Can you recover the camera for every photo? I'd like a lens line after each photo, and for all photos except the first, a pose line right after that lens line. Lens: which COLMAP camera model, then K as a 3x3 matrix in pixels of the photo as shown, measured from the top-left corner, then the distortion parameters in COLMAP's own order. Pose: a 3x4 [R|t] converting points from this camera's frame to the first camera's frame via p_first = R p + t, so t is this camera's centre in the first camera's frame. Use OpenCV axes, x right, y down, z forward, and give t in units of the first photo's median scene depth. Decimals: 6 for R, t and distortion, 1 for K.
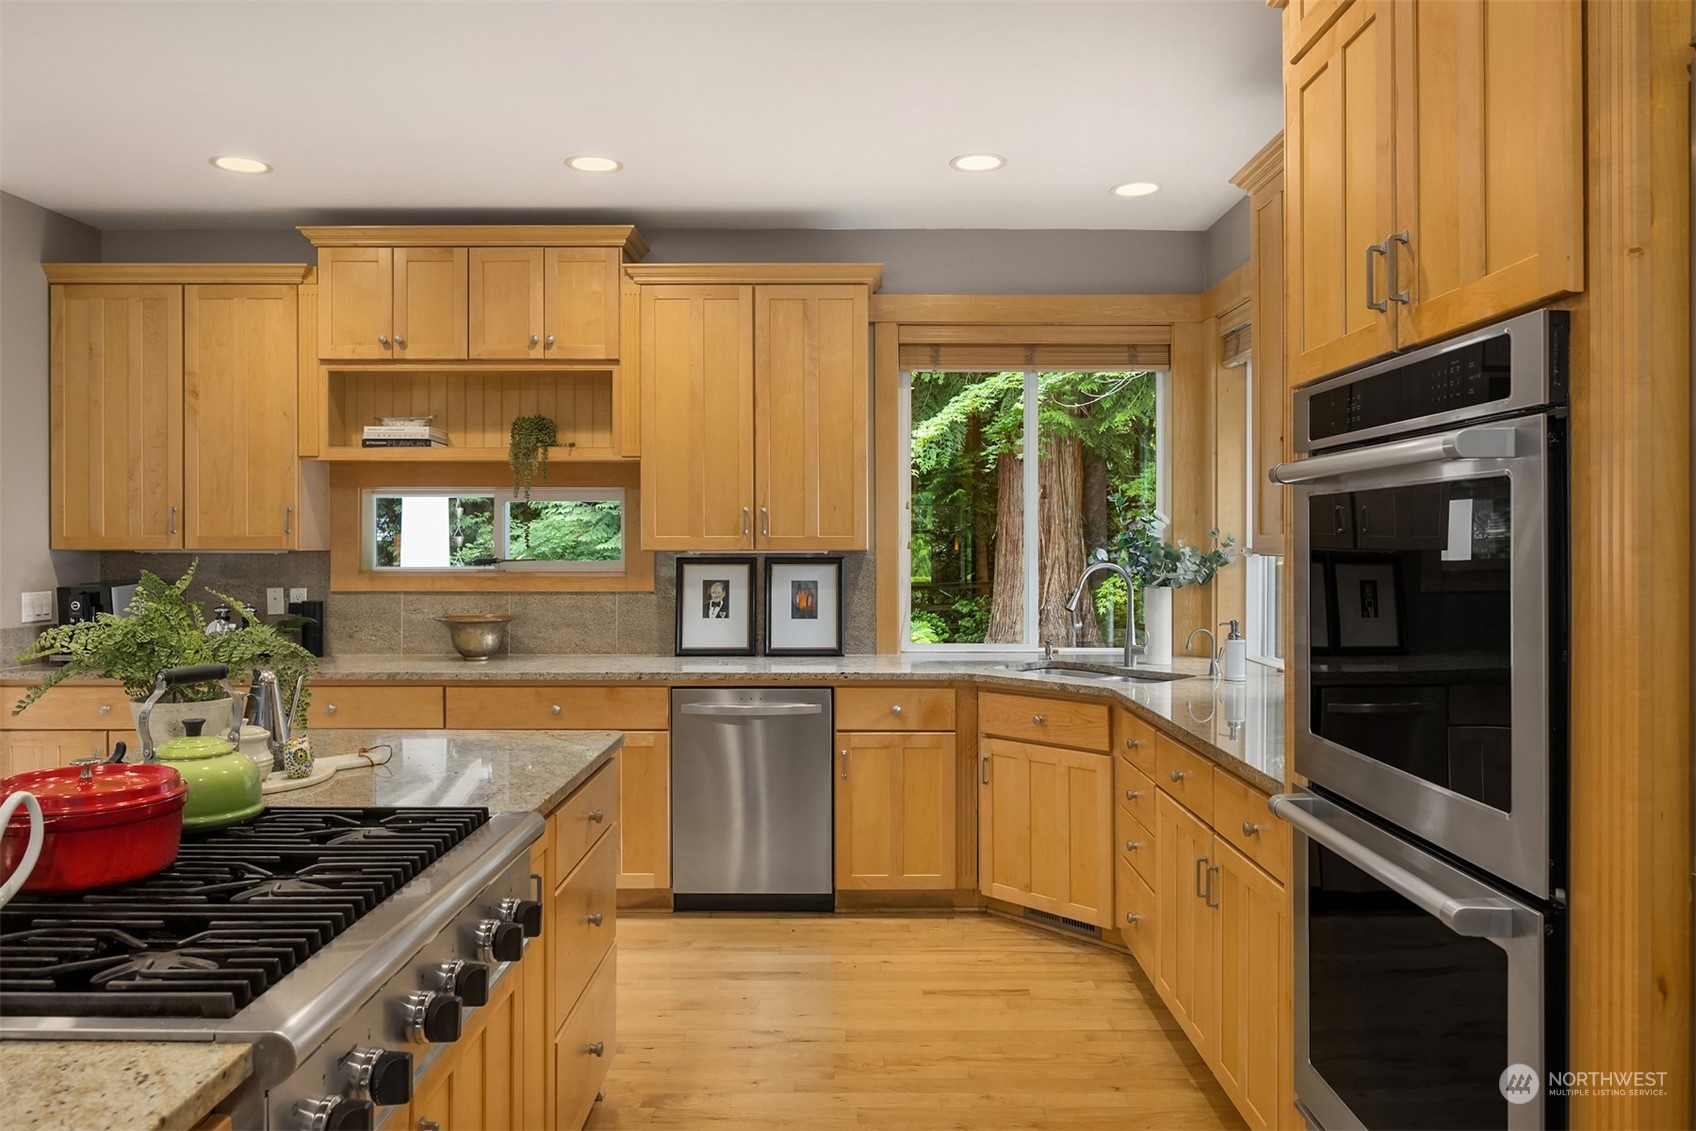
lens RADIAL K [[1144.3, 0, 845.8], [0, 1144.3, 499.1], [0, 0, 1]] dist [0.001764, 0.001409]
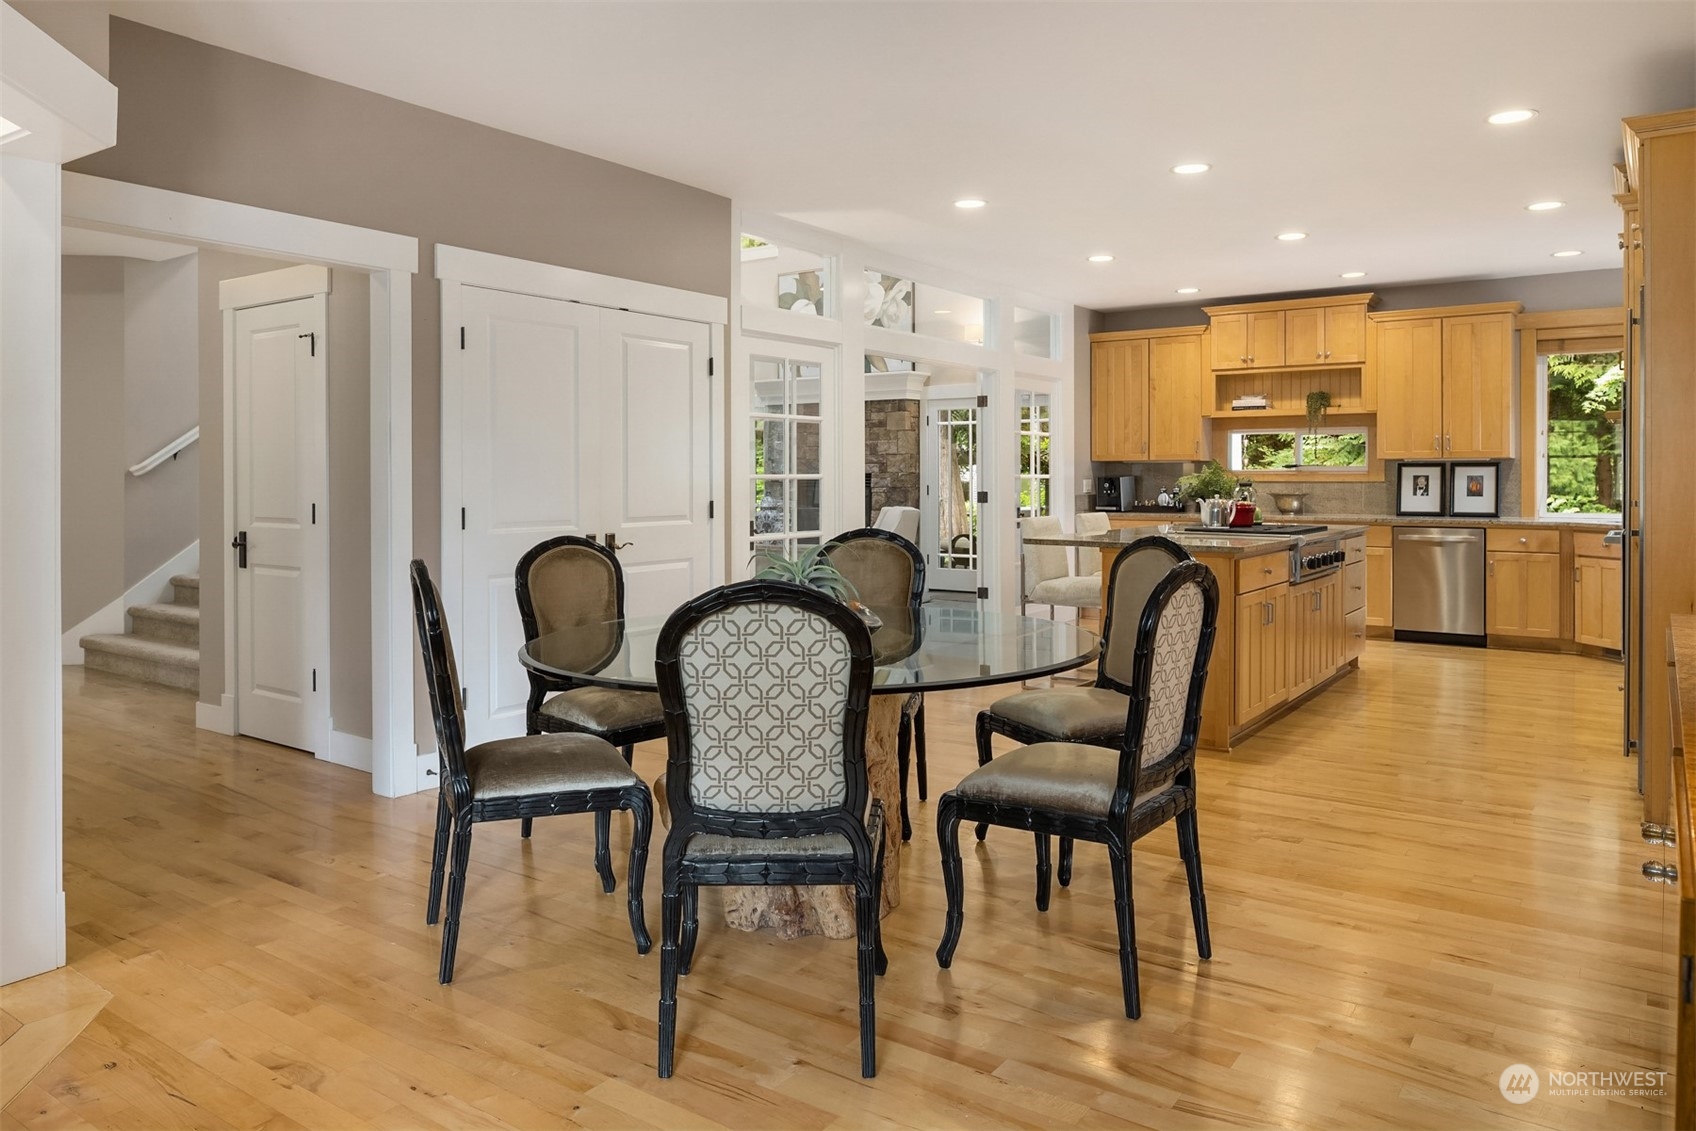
lens RADIAL K [[1144.3, 0, 845.8], [0, 1144.3, 499.1], [0, 0, 1]] dist [0.001764, 0.001409]
pose [[0.817922, 0.011325, -0.575218, 0.199864], [0.021854, 0.998473, 0.050734, -0.005291], [0.574914, -0.054068, 0.816425, -1.096578]]
